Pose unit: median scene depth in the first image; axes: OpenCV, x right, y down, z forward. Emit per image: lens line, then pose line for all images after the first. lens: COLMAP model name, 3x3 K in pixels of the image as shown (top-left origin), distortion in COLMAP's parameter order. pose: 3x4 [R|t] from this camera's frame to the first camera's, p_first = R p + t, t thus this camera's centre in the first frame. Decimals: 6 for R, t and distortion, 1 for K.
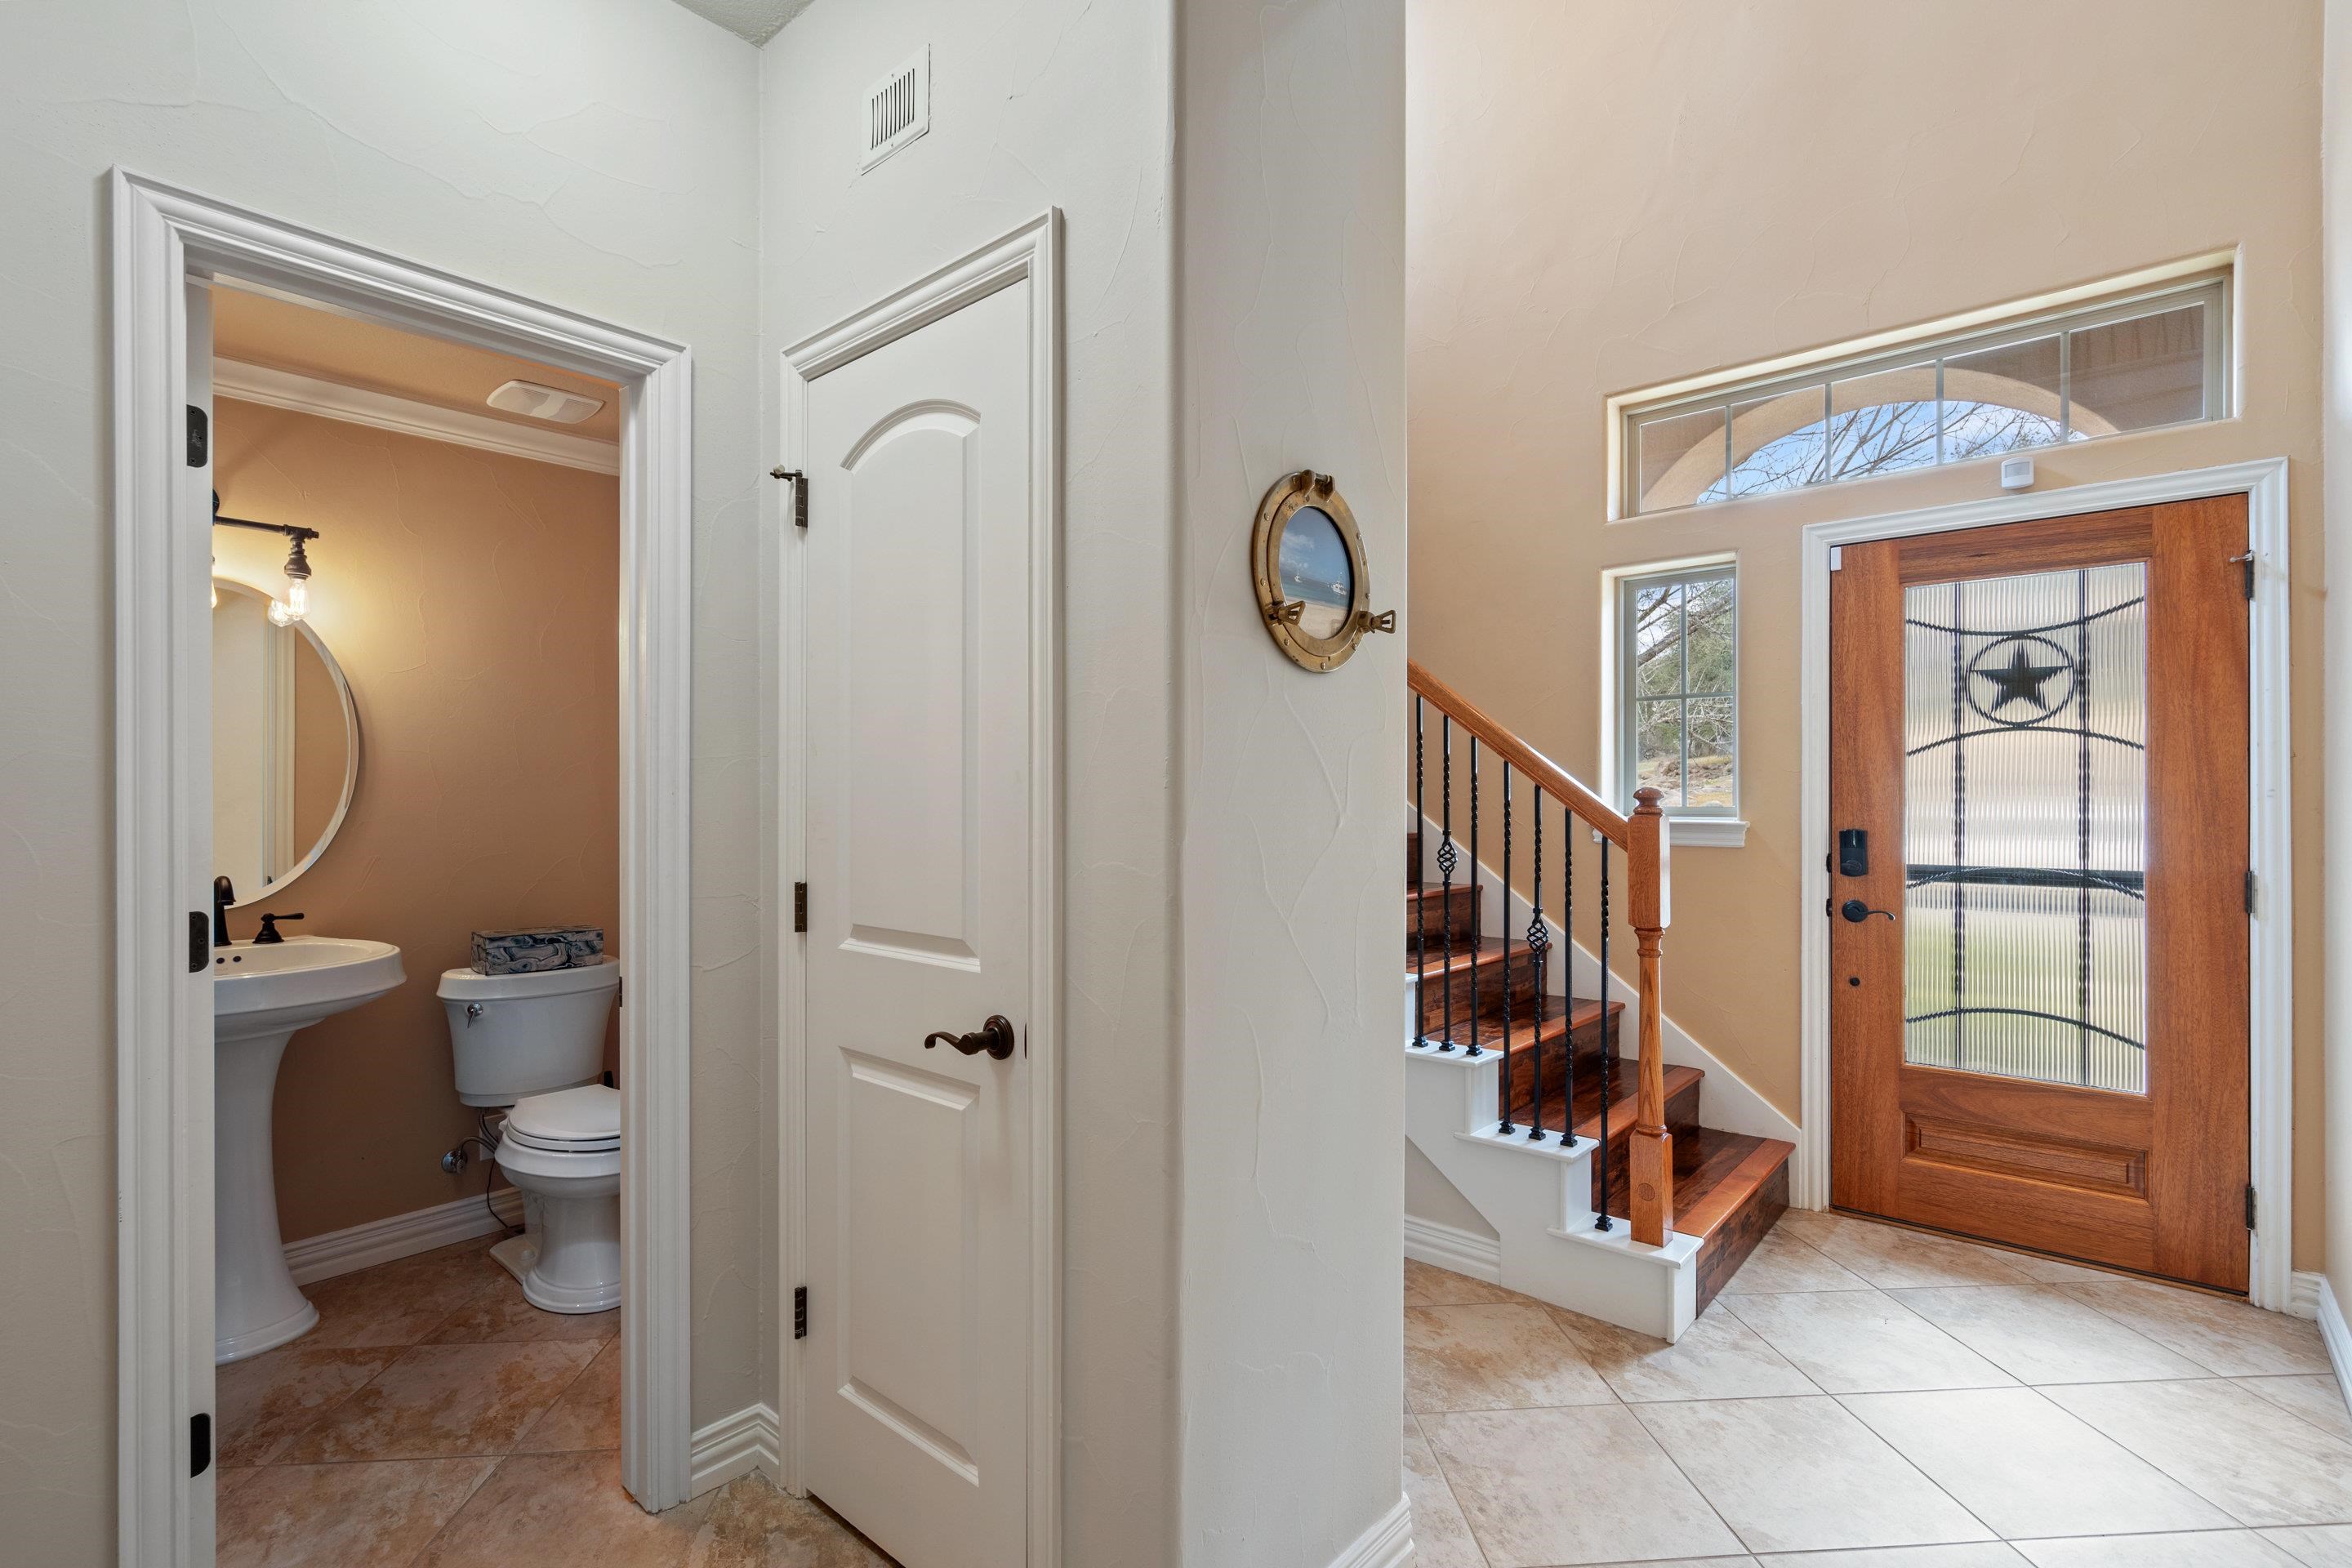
lens RADIAL K [[1082.3, 0, 1176.3], [0, 1082.3, 797.1], [0, 0, 1]] dist [-0.003789, 0.001147]
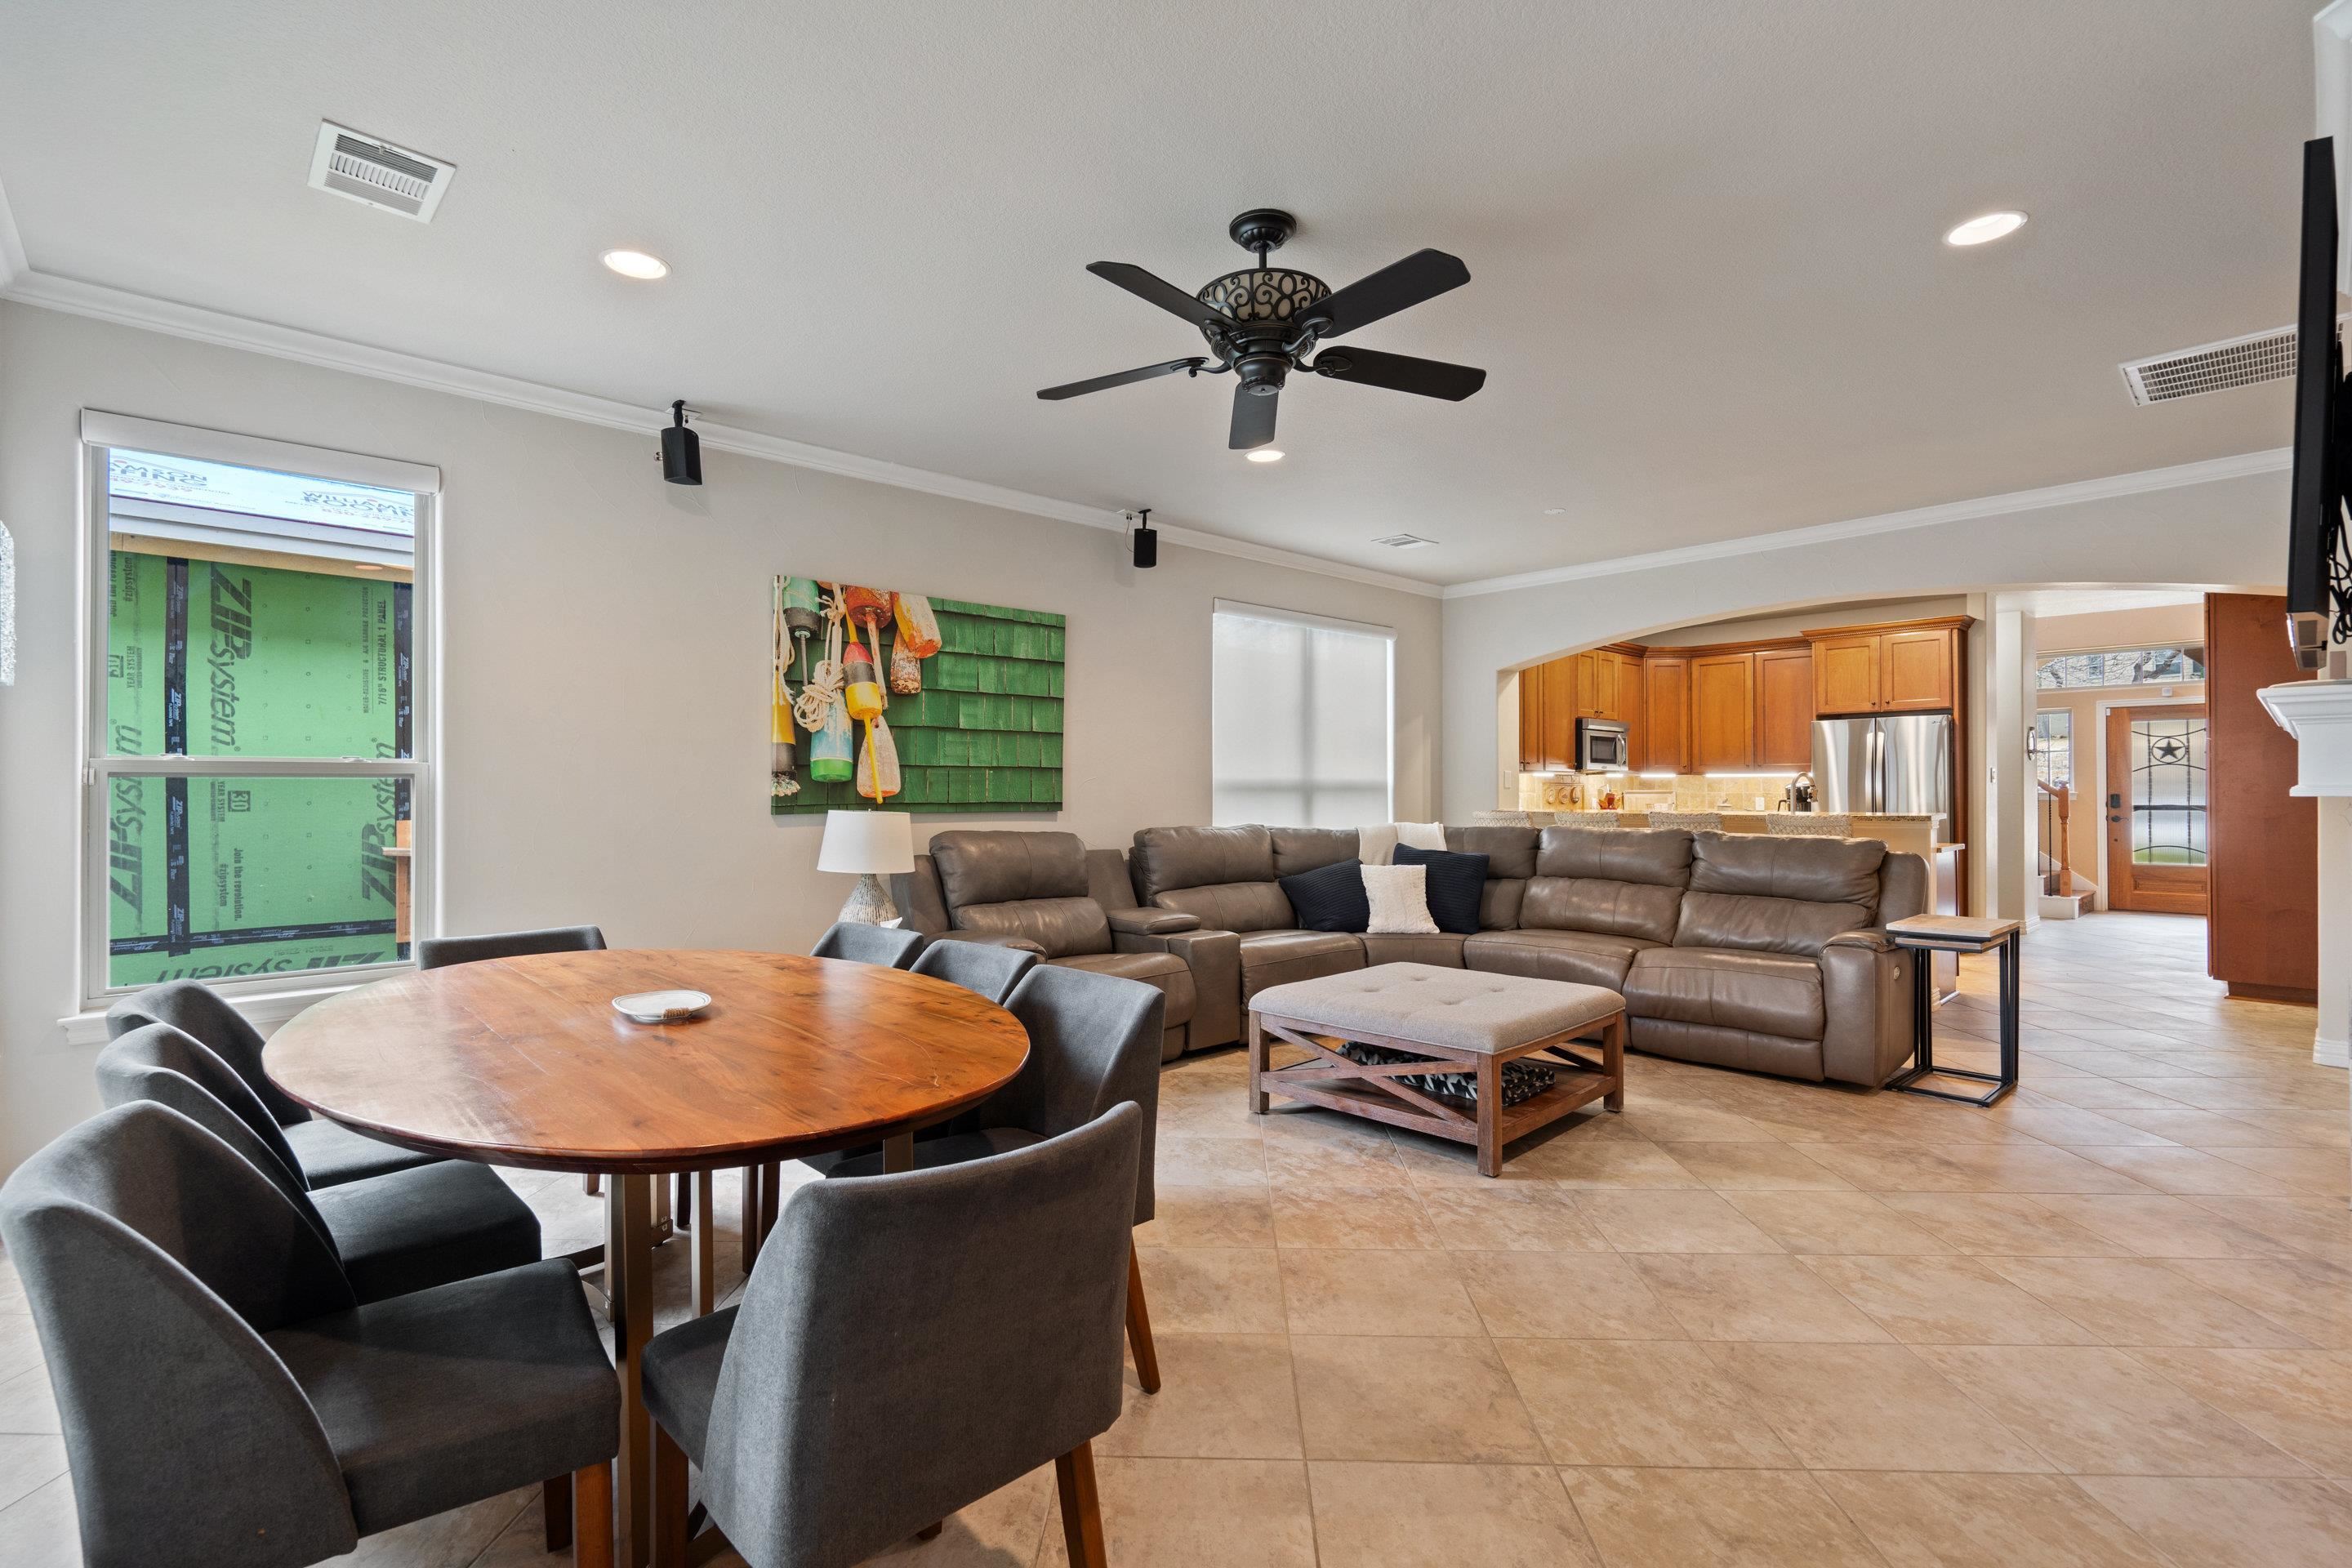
lens RADIAL K [[1082.3, 0, 1177.9], [0, 1082.3, 779.8], [0, 0, 1]] dist [-0.003789, 0.001147]
pose [[0.994715, 0.000527, -0.102671, -2.024953], [-0.001732, 0.999931, -0.011646, 0.031821], [0.102658, 0.011762, 0.994647, -2.770372]]
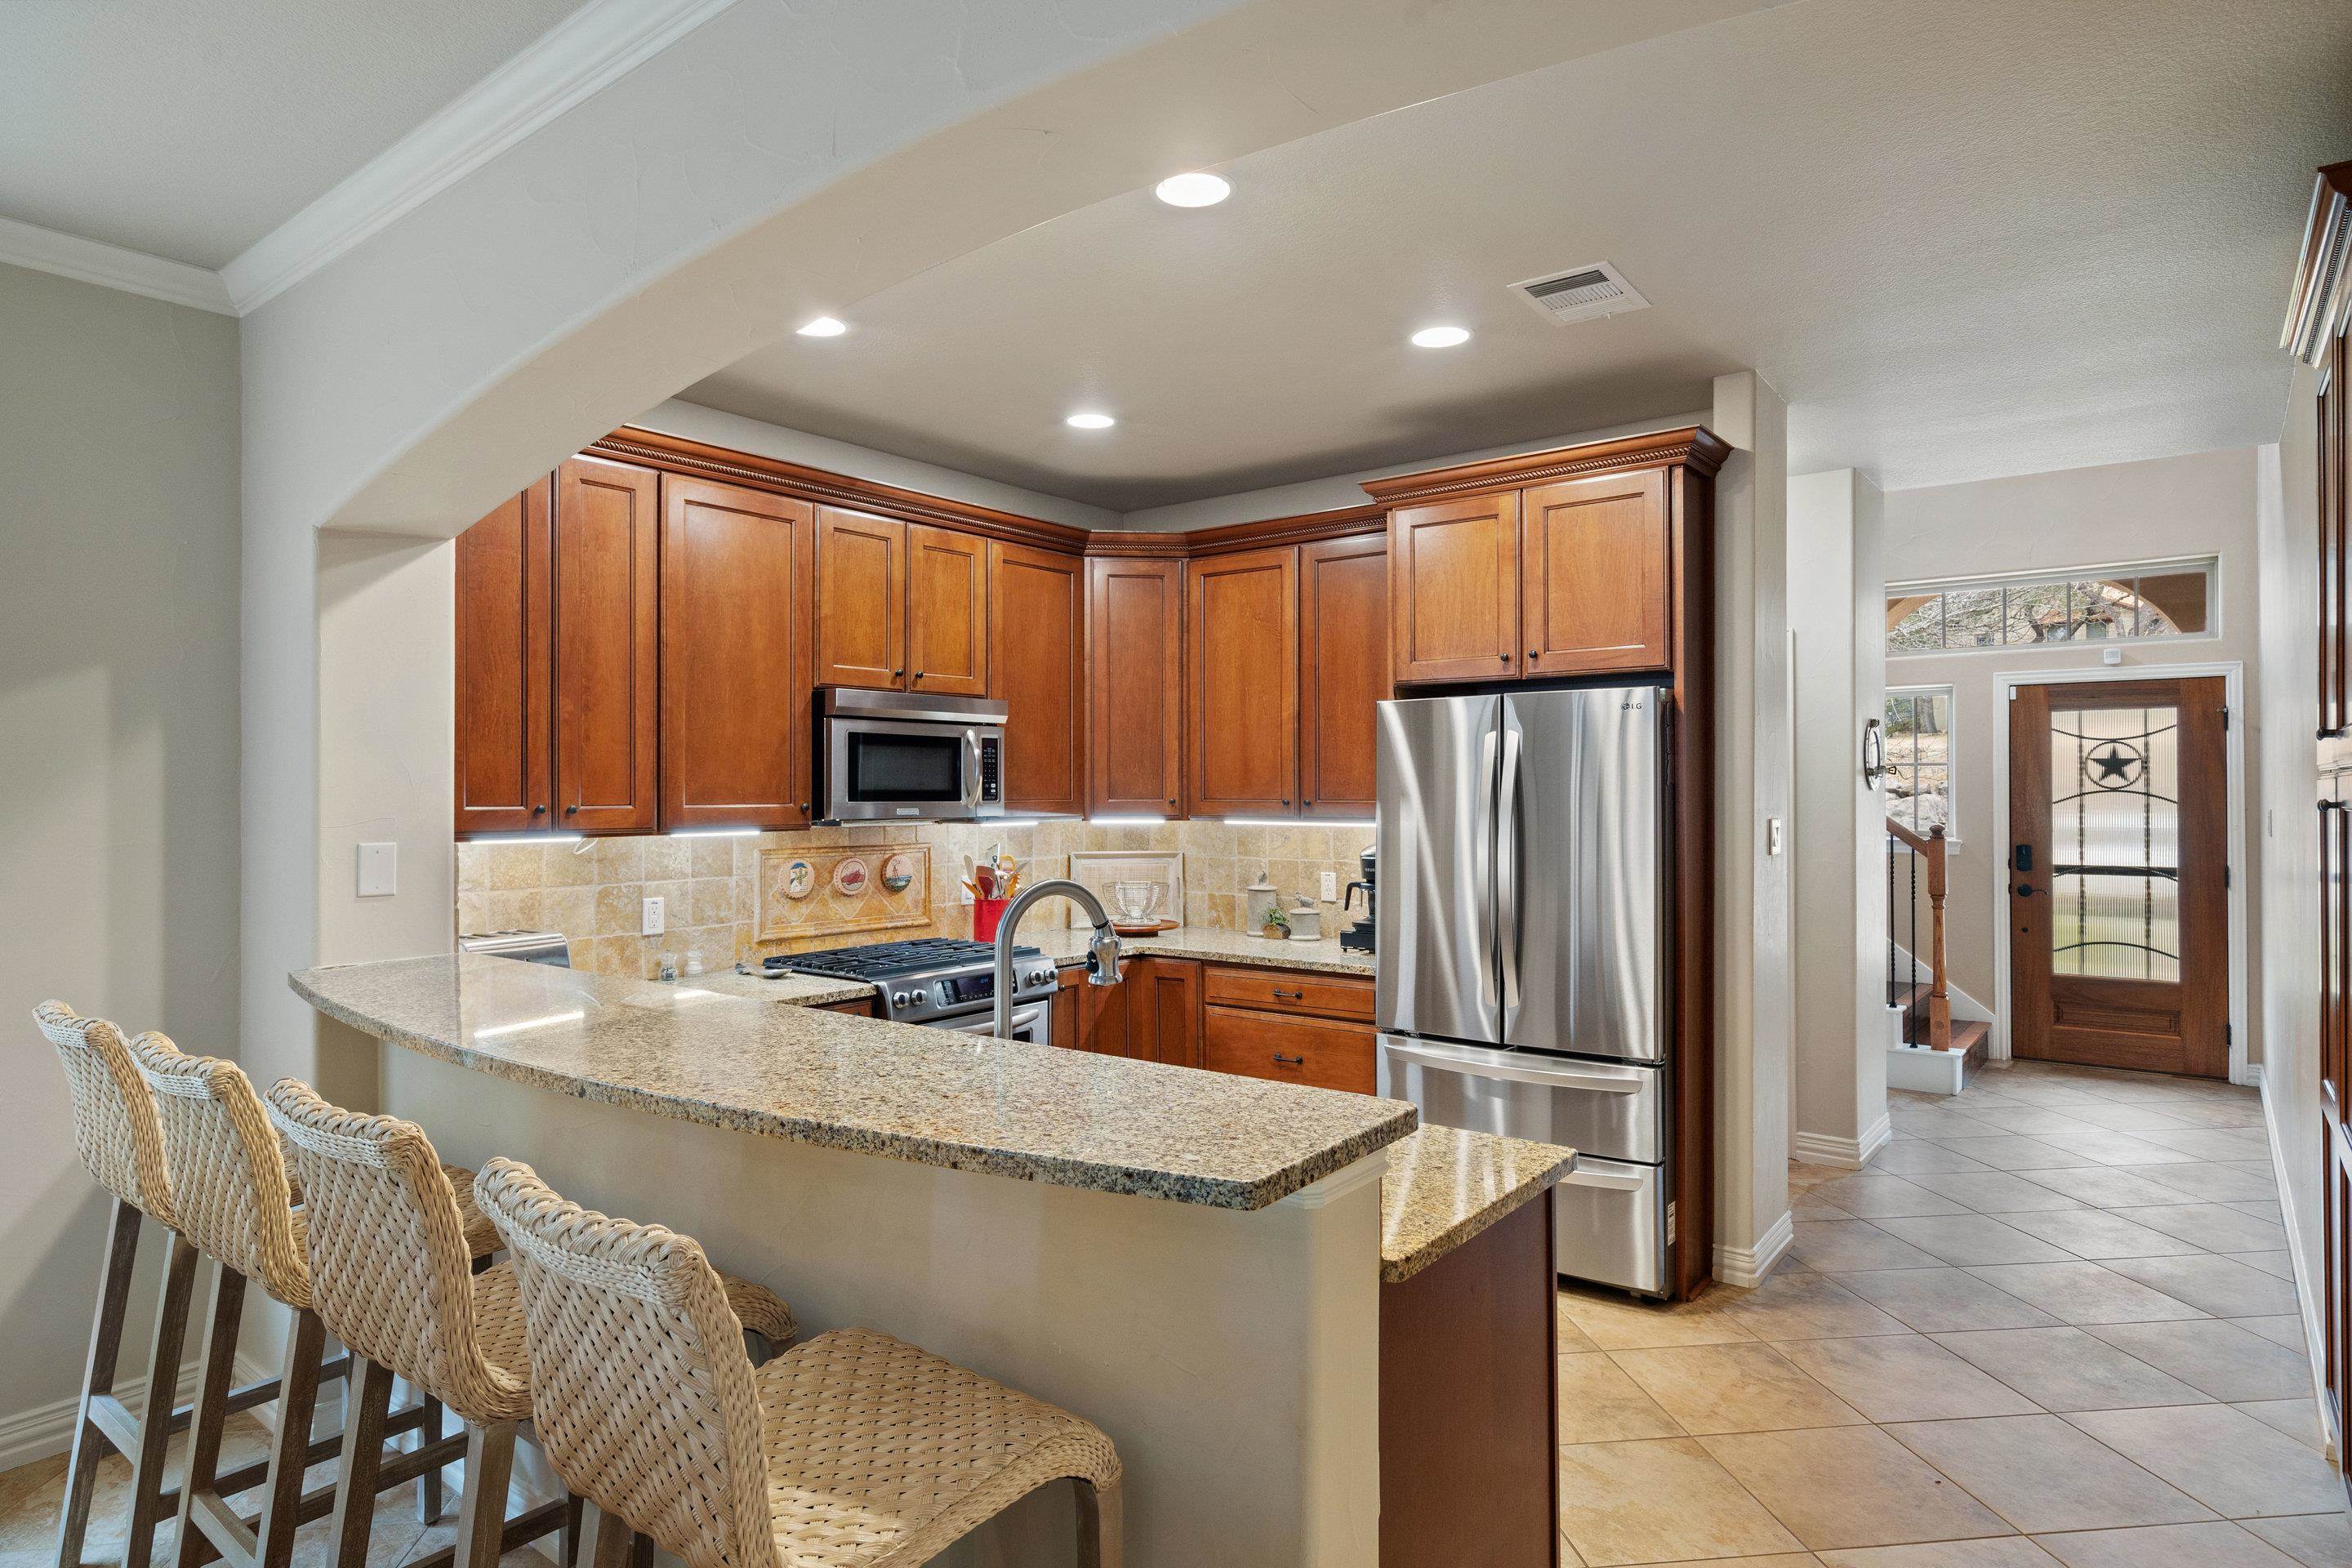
lens RADIAL K [[1330.8, 0, 1169.5], [0, 1330.8, 779.1], [0, 0, 1]] dist [0.009471, -0.001326]
pose [[0.998381, 0.001507, 0.056869, -0.972543], [-0.000937, 0.999949, -0.010055, -0.059109], [-0.056881, 0.009986, 0.998331, -1.204011]]
